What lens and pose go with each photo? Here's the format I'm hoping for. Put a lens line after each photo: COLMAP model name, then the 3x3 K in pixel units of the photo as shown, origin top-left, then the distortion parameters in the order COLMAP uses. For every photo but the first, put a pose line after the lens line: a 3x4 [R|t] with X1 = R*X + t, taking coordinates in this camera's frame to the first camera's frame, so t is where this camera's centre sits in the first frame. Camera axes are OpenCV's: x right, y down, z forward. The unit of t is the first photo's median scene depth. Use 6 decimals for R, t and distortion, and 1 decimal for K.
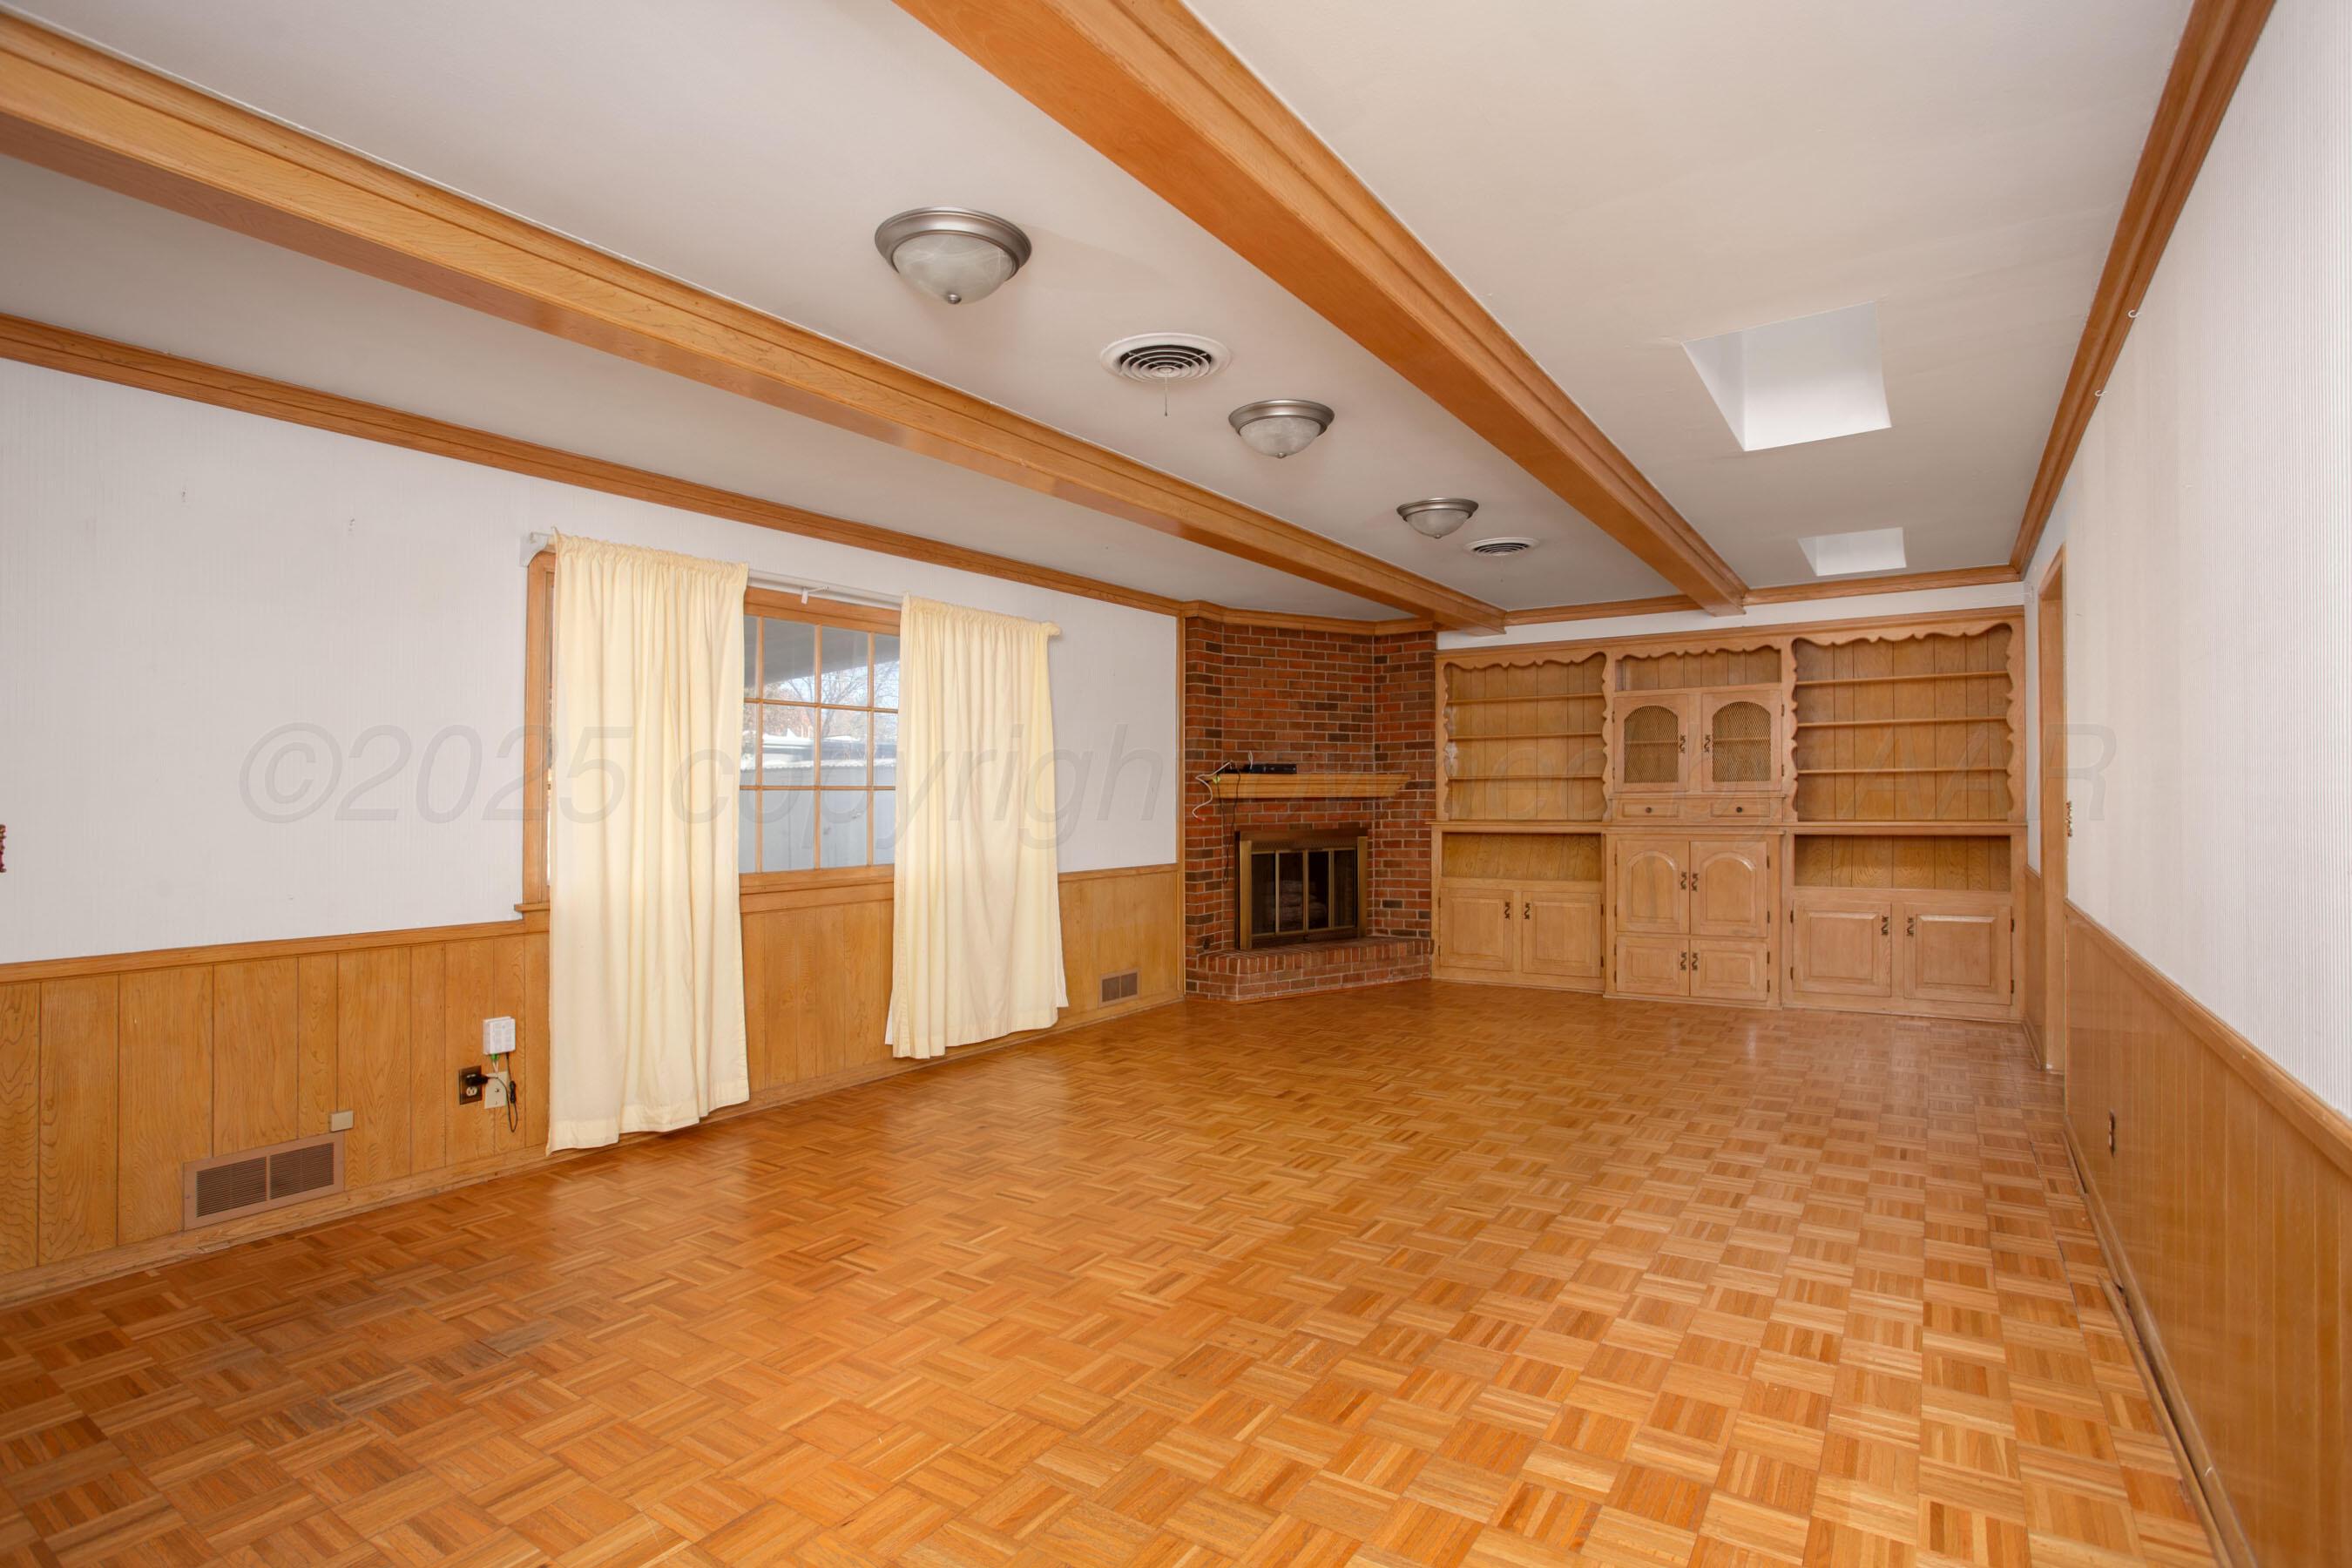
lens RADIAL K [[1162.2, 0, 1179.2], [0, 1162.2, 800.2], [0, 0, 1]] dist [-0.015919, 0.003172]
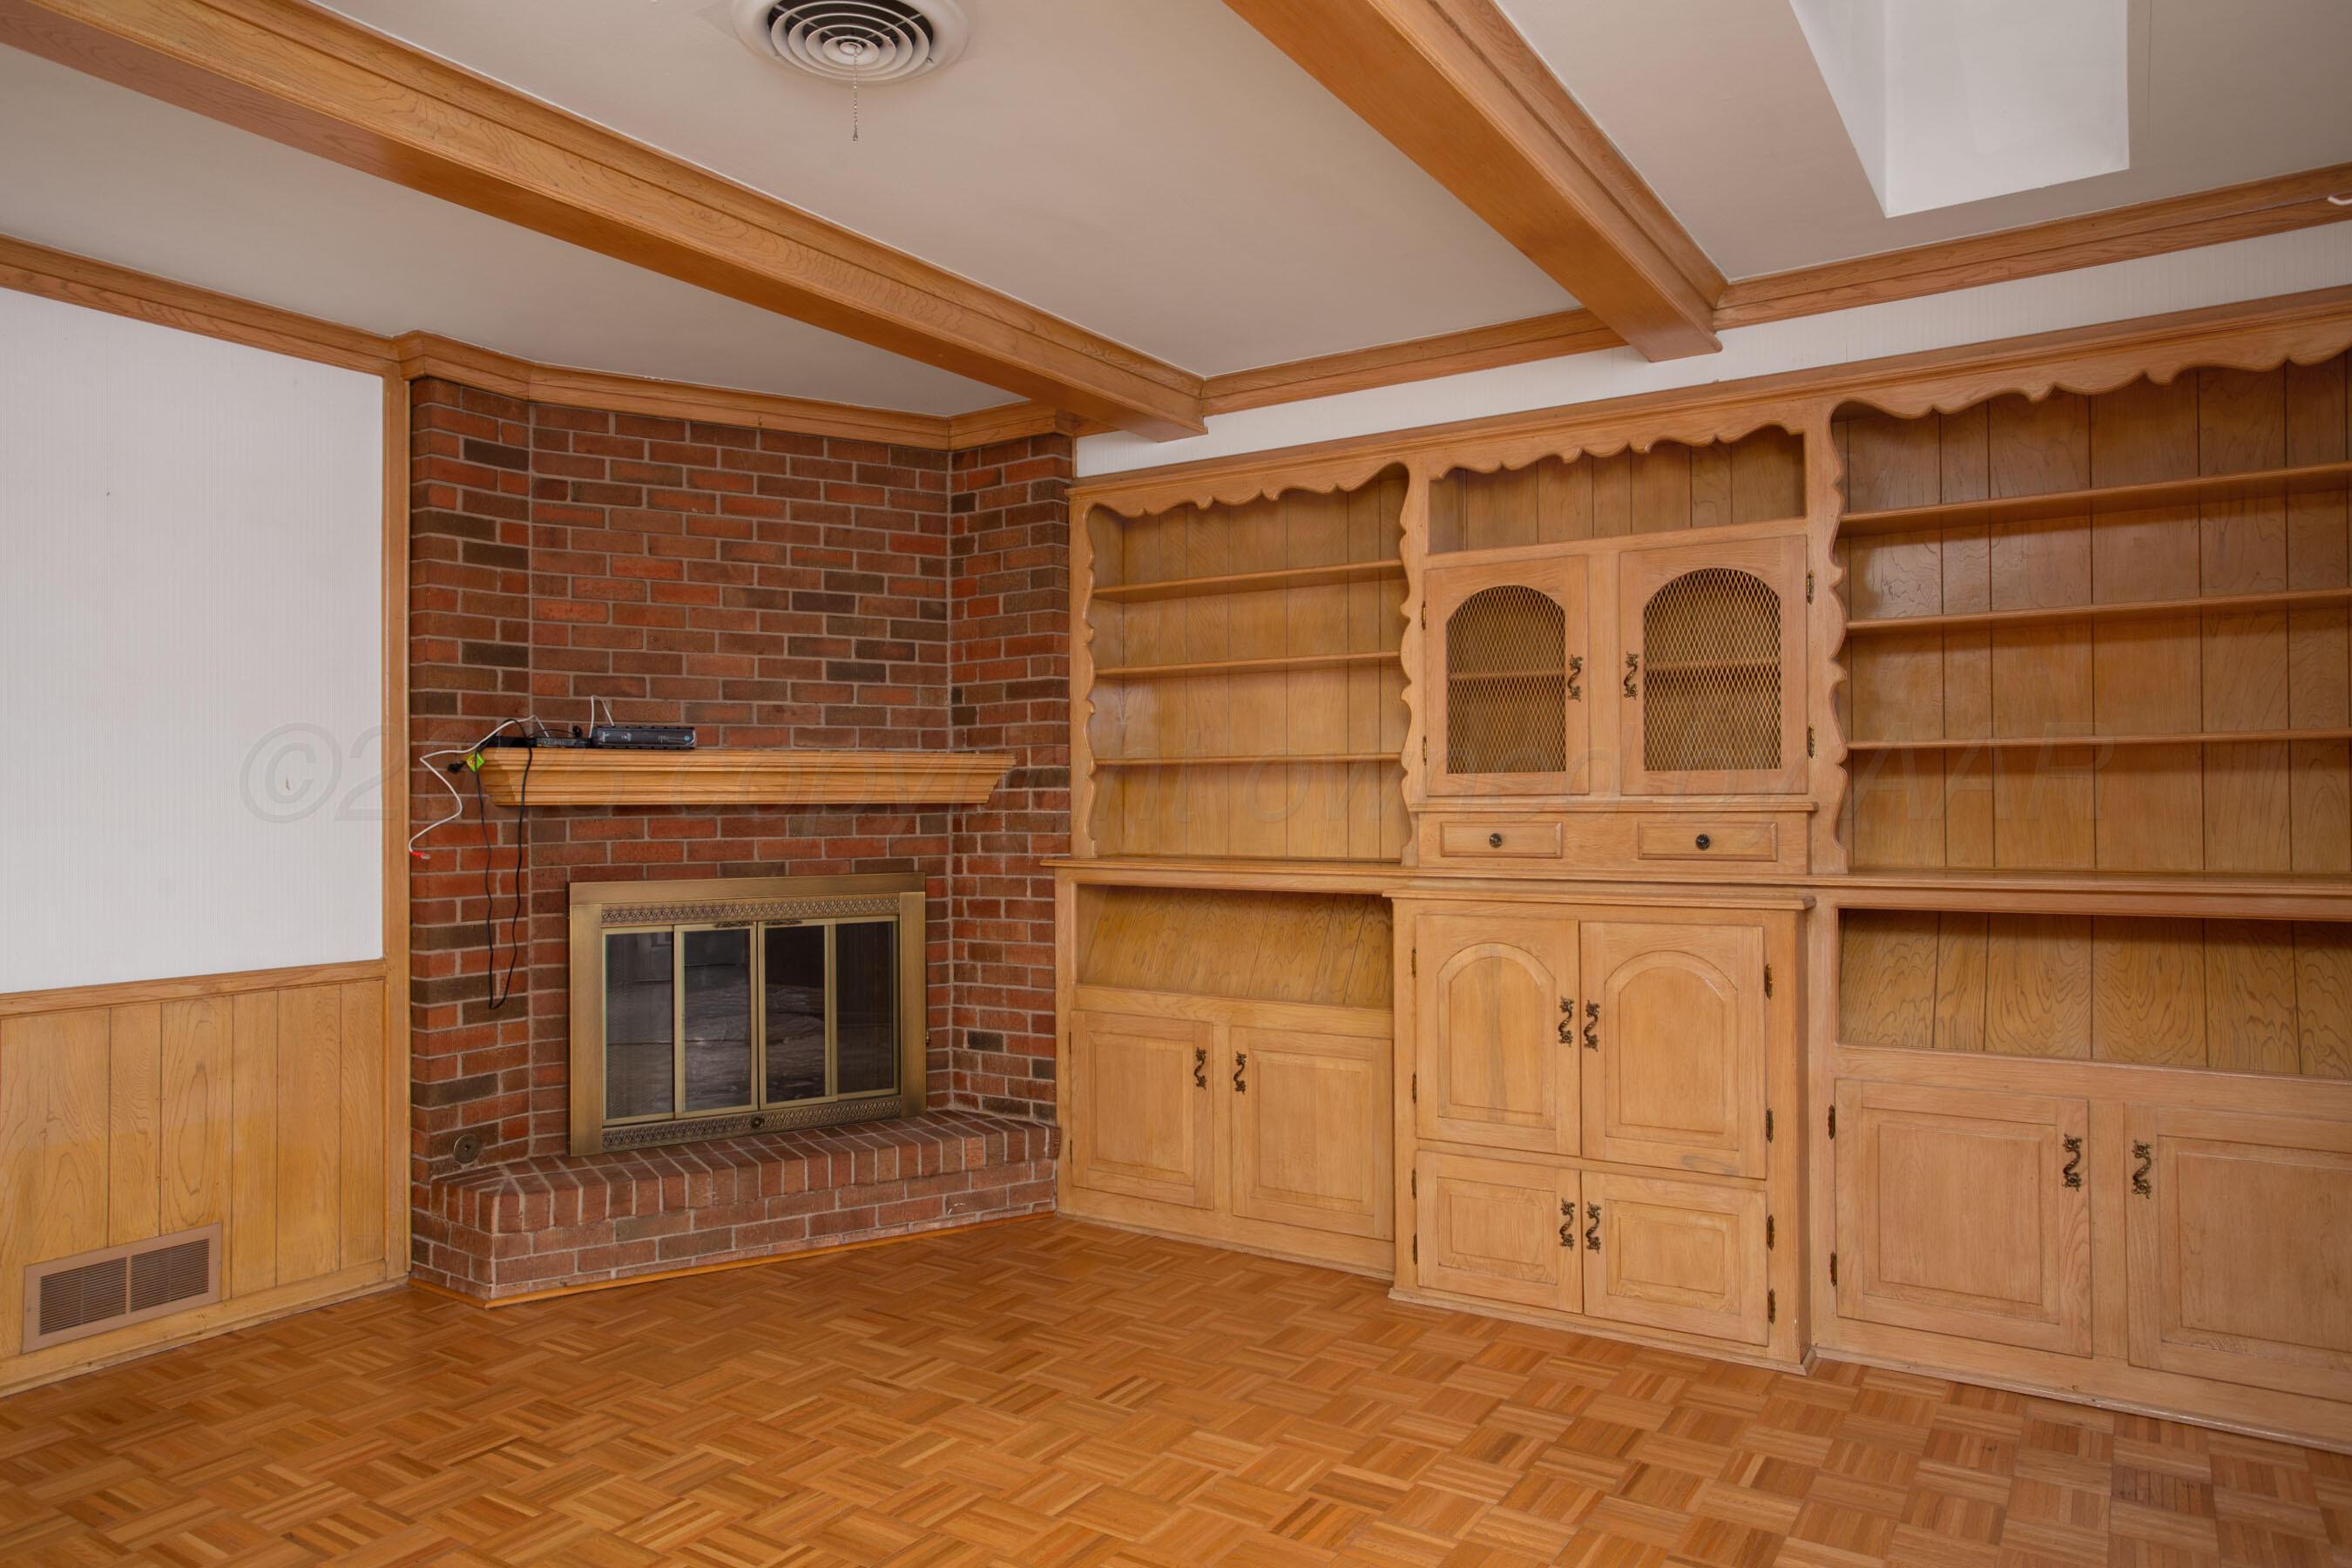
lens RADIAL K [[1503.8, 0, 1171.8], [0, 1503.8, 769.6], [0, 0, 1]] dist [-0.019429, 0.005049]
pose [[0.999957, 0.004240, -0.008272, 0.286322], [-0.004429, 0.999728, -0.022901, -0.003532], [0.008172, 0.022936, 0.999704, 0.455311]]
